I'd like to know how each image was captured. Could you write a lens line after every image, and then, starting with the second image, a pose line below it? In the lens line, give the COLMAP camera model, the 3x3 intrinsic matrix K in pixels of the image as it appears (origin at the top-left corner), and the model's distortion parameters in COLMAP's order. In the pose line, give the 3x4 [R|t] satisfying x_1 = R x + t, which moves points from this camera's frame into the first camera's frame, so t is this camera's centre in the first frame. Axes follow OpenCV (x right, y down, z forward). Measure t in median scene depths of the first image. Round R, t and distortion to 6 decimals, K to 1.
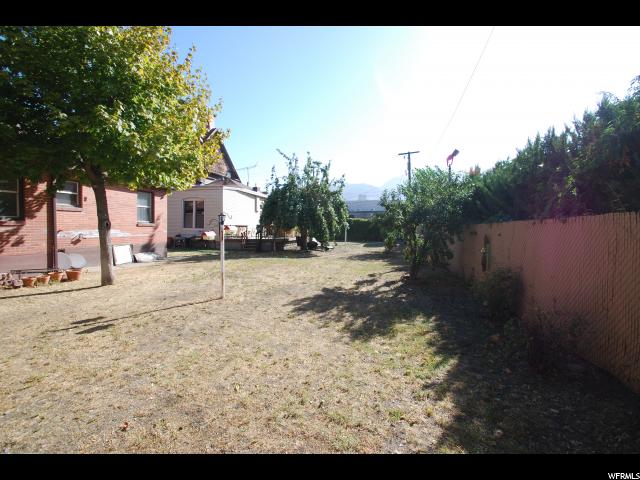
lens RADIAL K [[276.1, 0, 318.6], [0, 276.1, 235.4], [0, 0, 1]] dist [-0.003245, -0.000395]
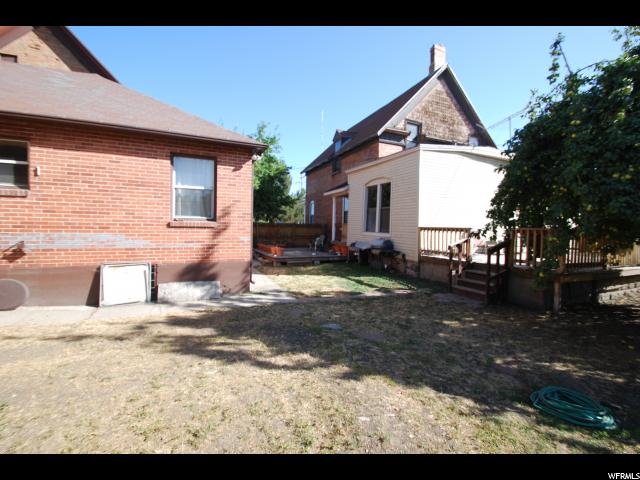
lens RADIAL K [[276.1, 0, 318.6], [0, 276.1, 235.4], [0, 0, 1]] dist [-0.003245, -0.000395]
pose [[0.591861, 0.026231, -0.805613, -0.098435], [-0.037446, 0.999286, 0.005027, -0.028822], [0.805170, 0.027192, 0.592420, 0.856673]]
